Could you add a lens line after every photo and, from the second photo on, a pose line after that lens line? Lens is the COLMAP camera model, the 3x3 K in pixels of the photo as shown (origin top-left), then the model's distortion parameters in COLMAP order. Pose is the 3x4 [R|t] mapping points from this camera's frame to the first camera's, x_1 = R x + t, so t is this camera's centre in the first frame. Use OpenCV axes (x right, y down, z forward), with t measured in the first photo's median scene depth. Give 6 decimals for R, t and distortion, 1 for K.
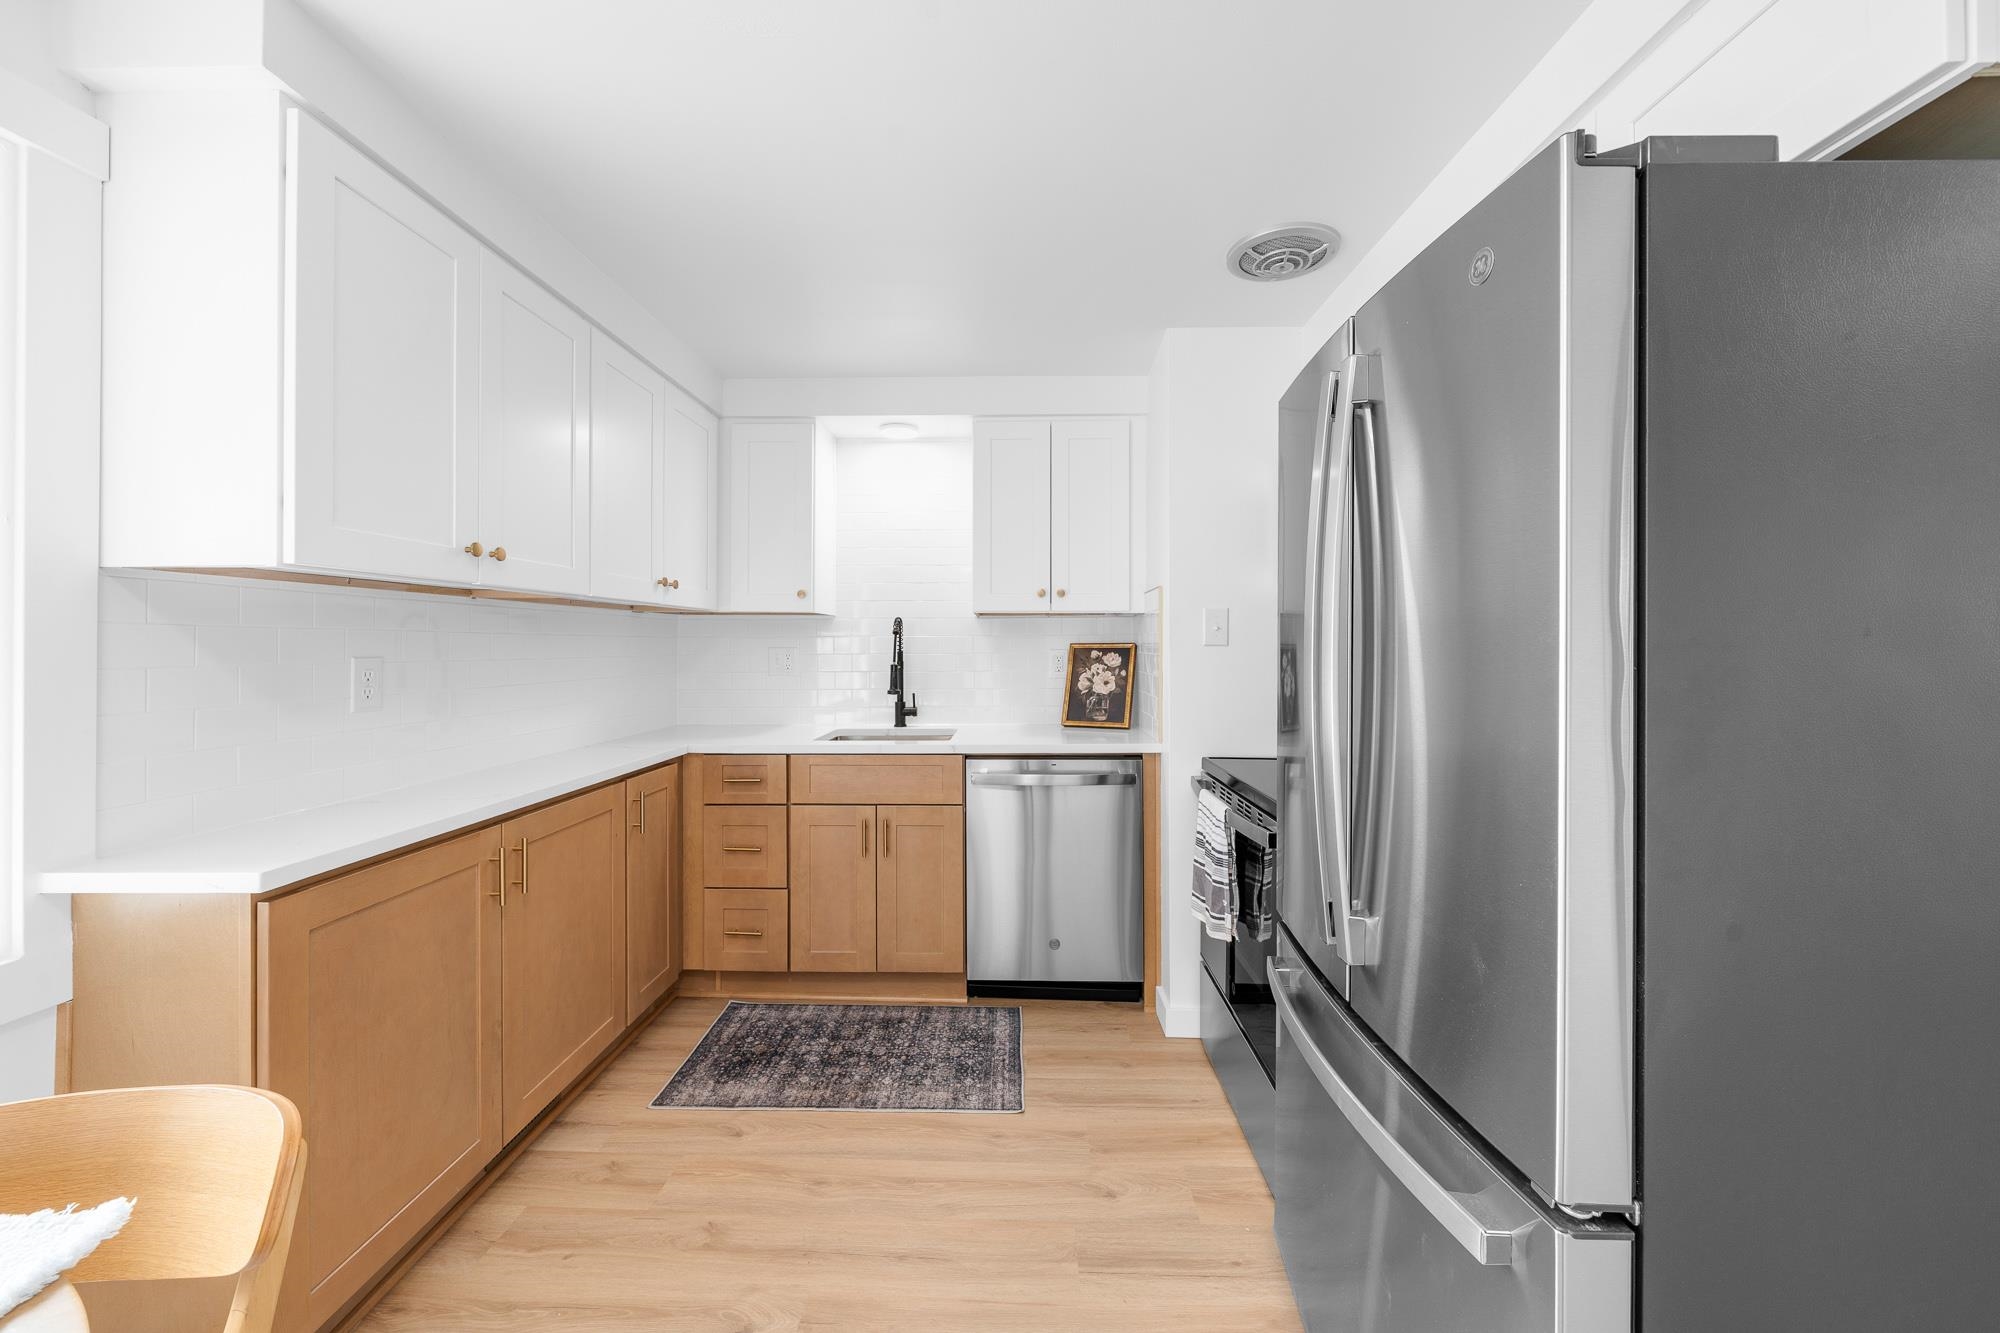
lens RADIAL K [[753.4, 0, 1002.9], [0, 753.4, 643.7], [0, 0, 1]] dist [0.000362, 0.000158]
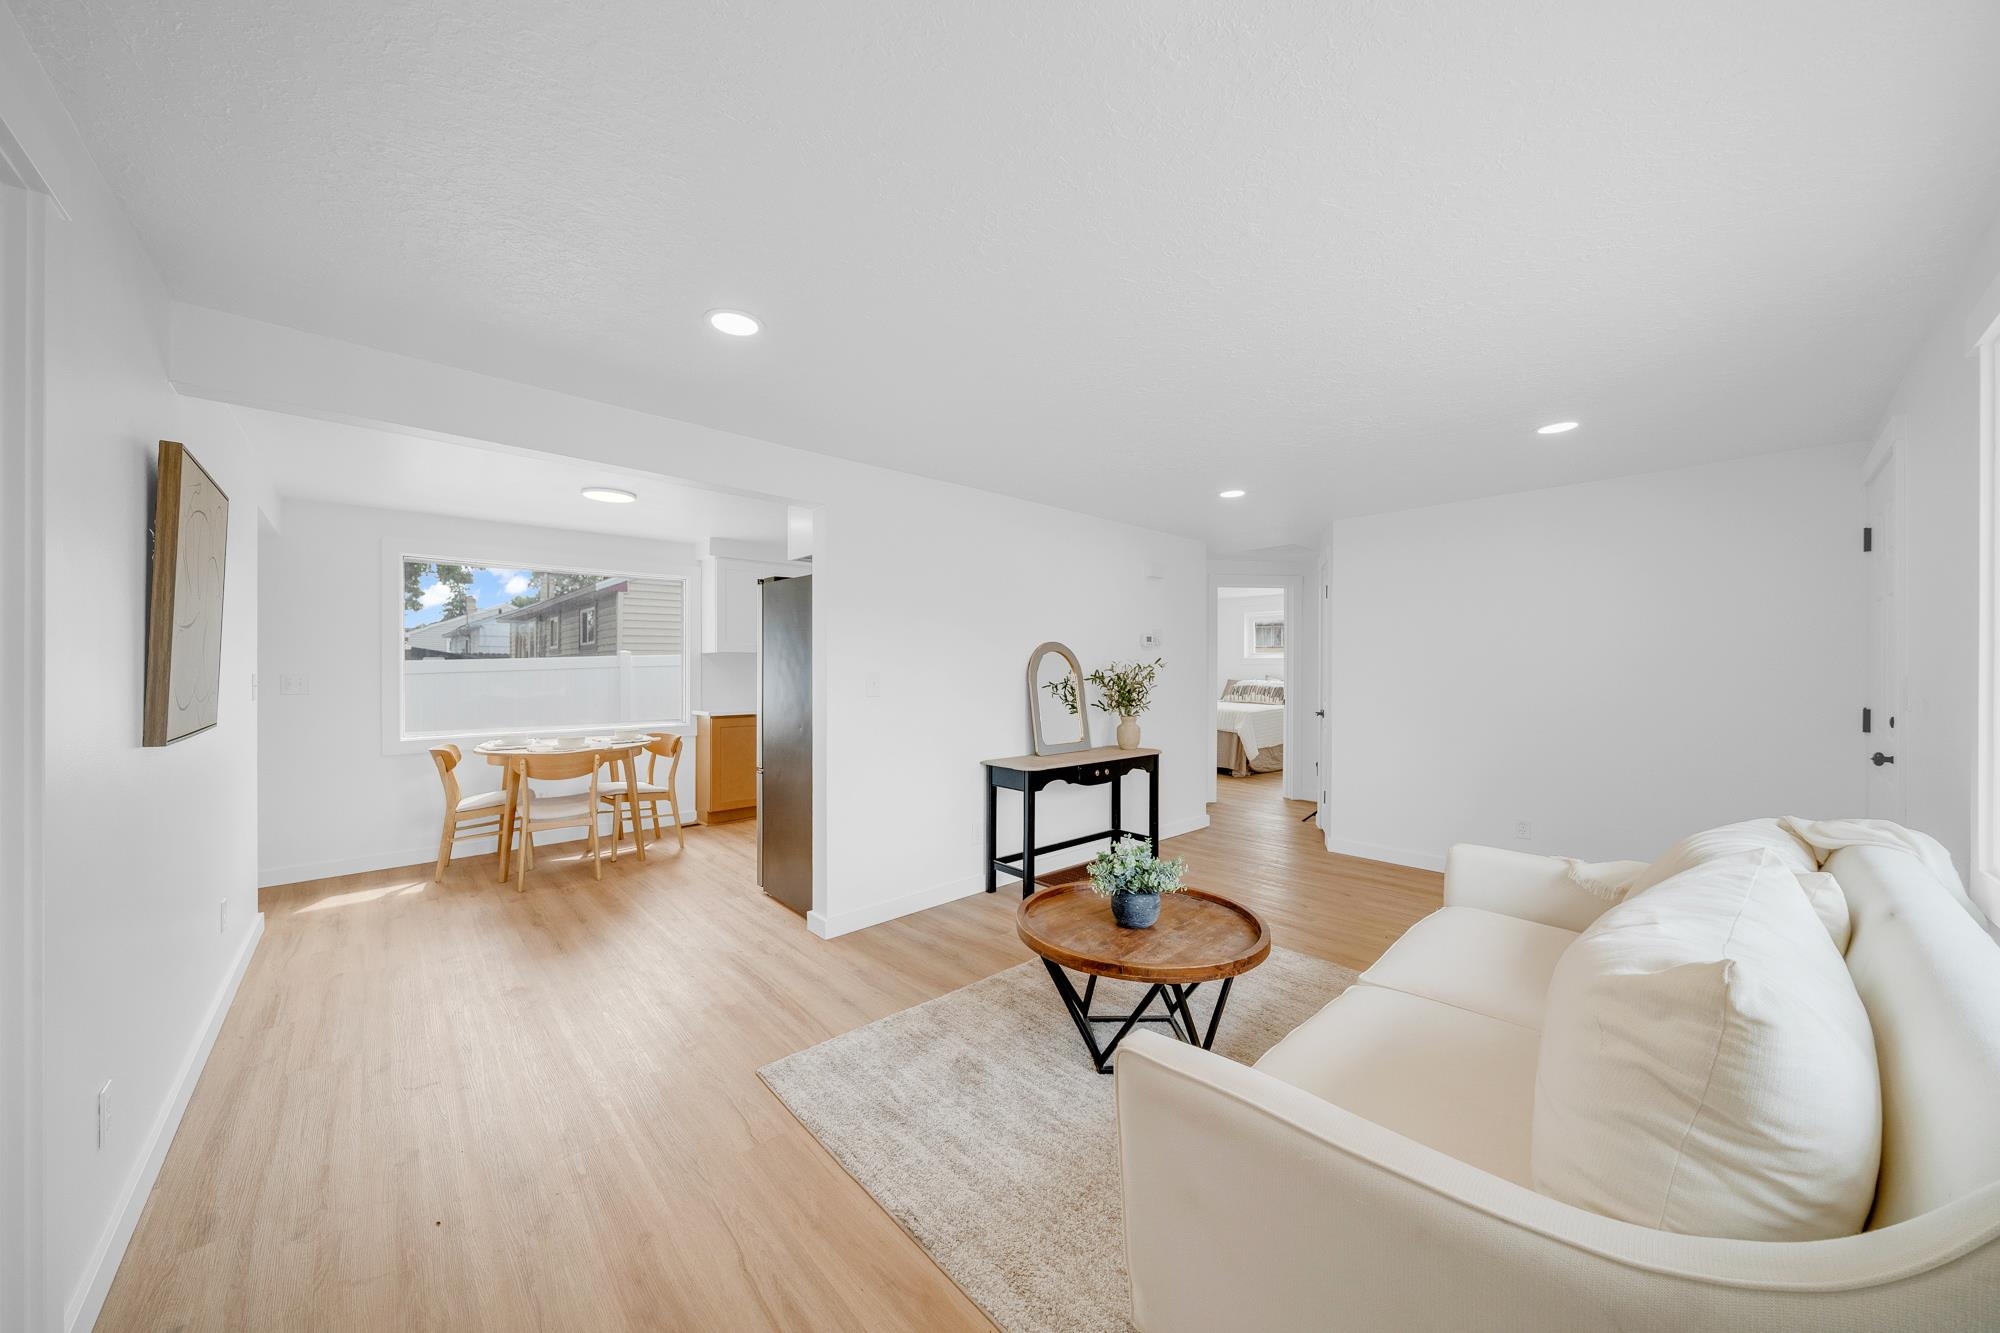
lens RADIAL K [[685.0, 0, 1000.0], [0, 685.0, 666.5], [0, 0, 1]] dist [-0.001985, -0.000237]
pose [[0.694556, 0.000590, -0.719438, 1.732206], [0.002341, 0.999993, 0.003081, -0.012991], [0.719435, -0.003824, 0.694550, -0.383432]]
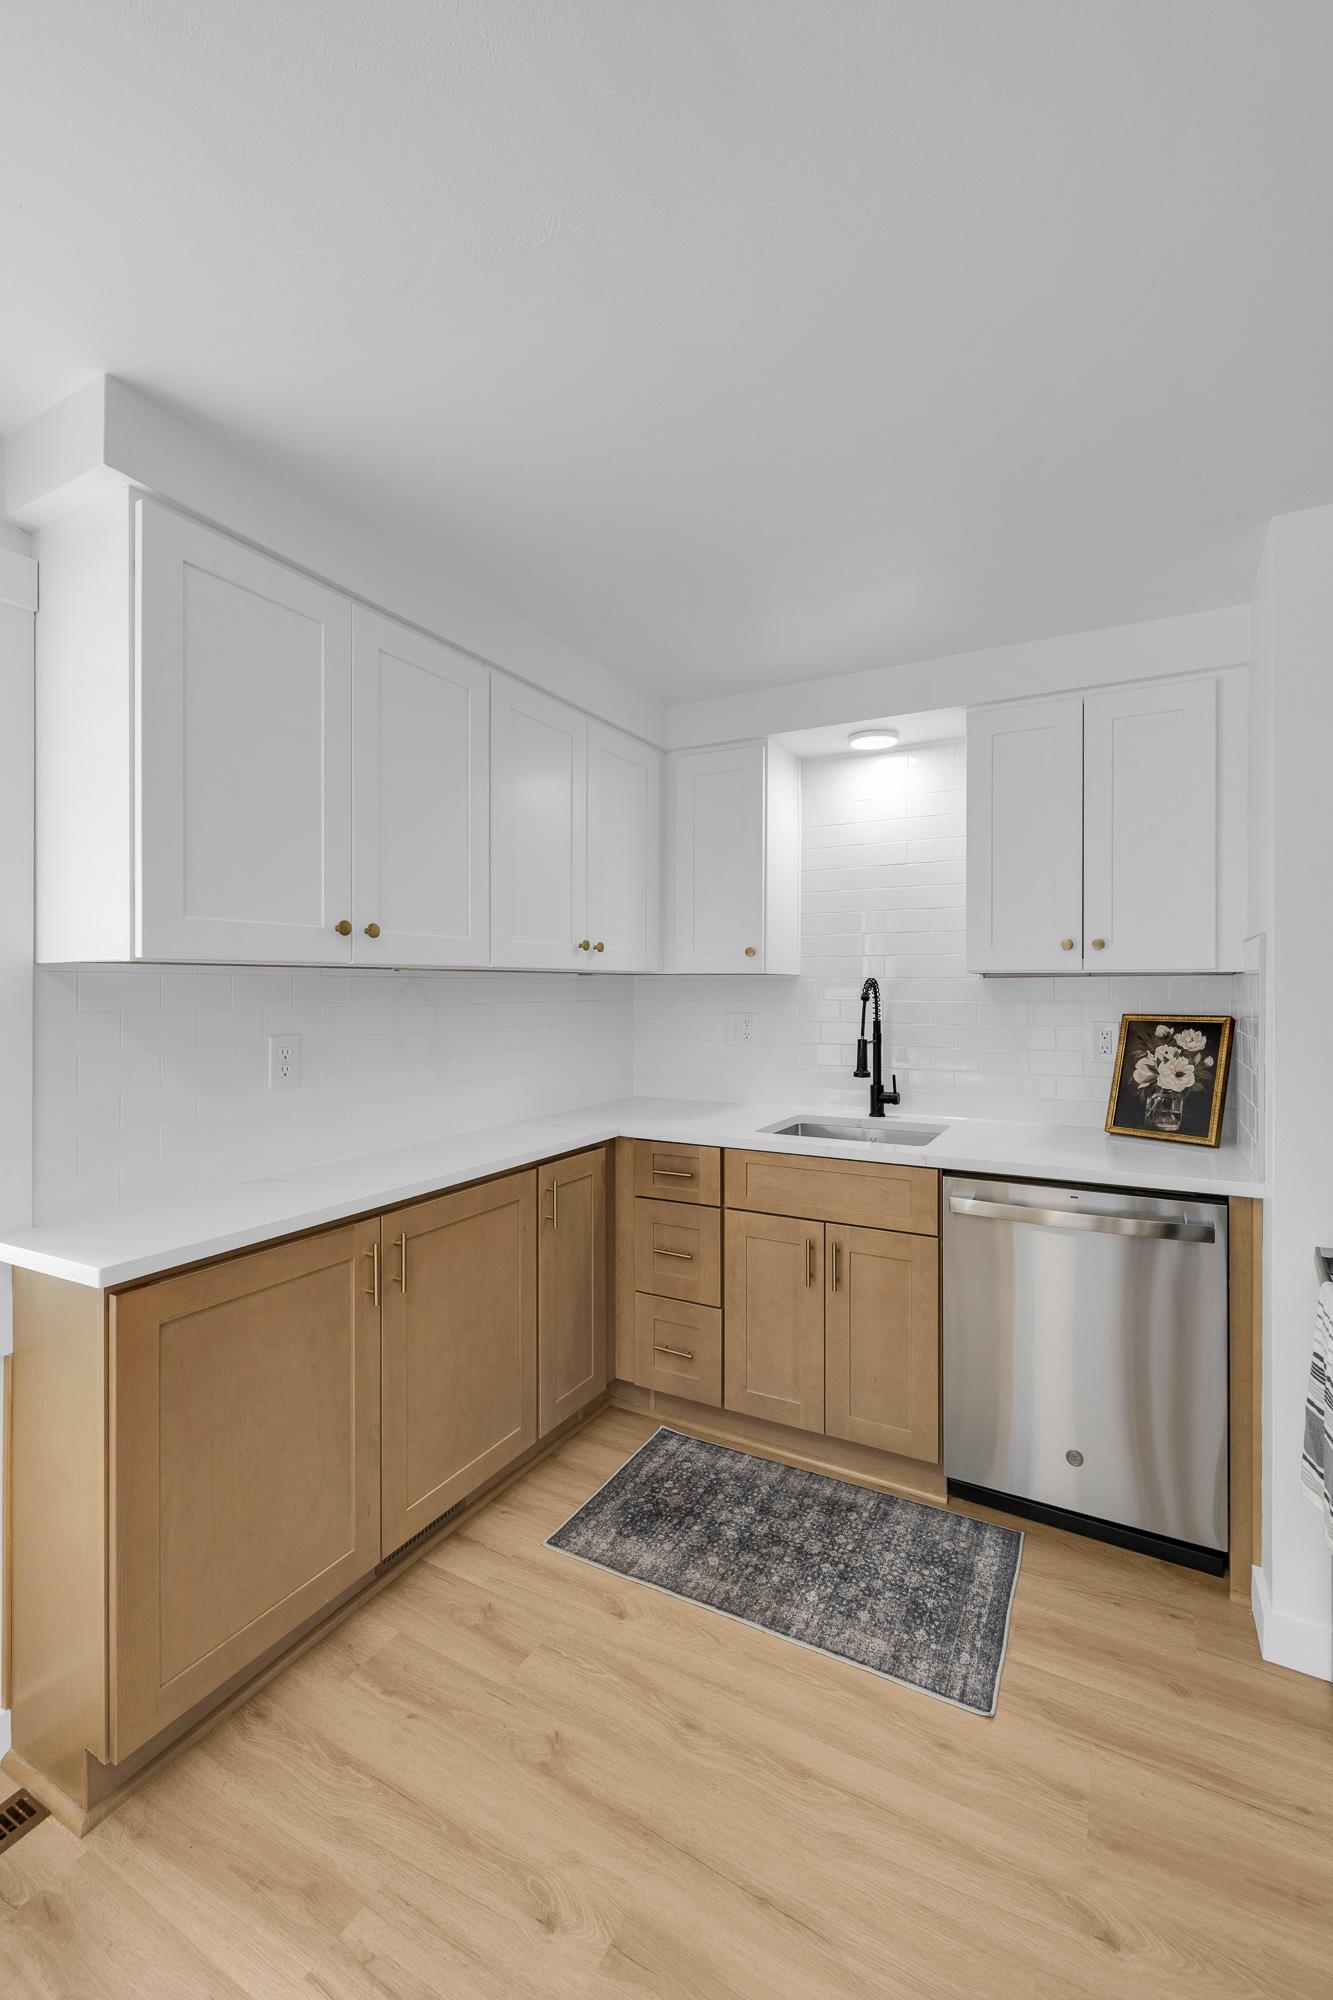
lens RADIAL K [[839.7, 0, 679.4], [0, 839.7, 989.3], [0, 0, 1]] dist [0.000154, 0.000819]
pose [[0.891923, 0.002971, -0.452177, 0.093014], [-0.000638, 0.999986, 0.005312, -0.033280], [0.452186, -0.004450, 0.891912, 0.155747]]
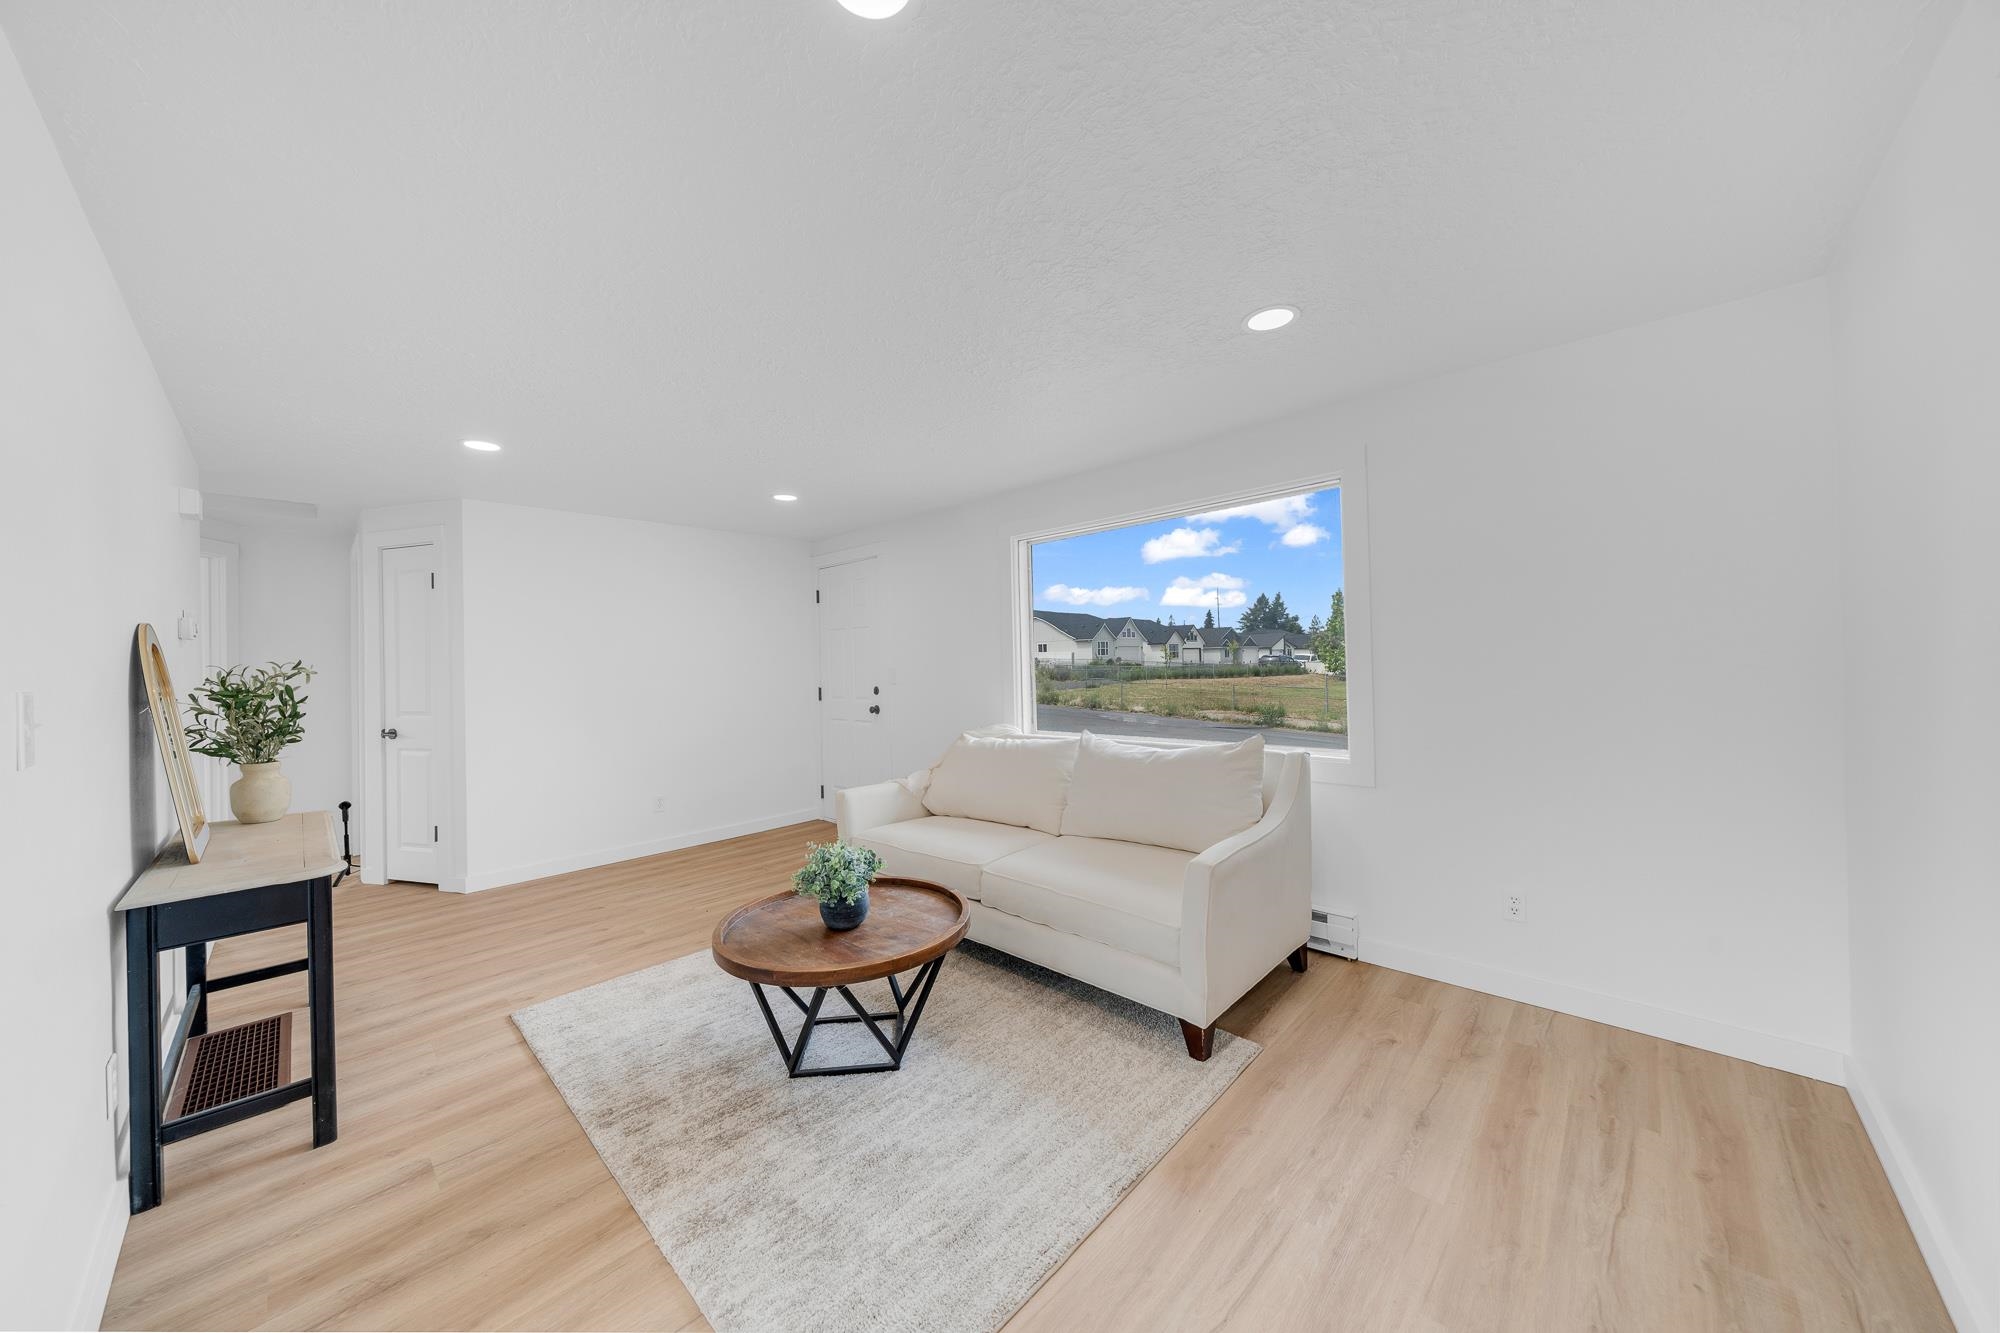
lens RADIAL K [[675.7, 0, 992.3], [0, 675.7, 662.1], [0, 0, 1]] dist [-0.001685, -0.000112]
pose [[0.676028, -0.012001, 0.736778, 0.672906], [0.017645, 0.999844, 0.000096, -0.004998], [-0.736665, 0.012935, 0.676134, -0.361225]]
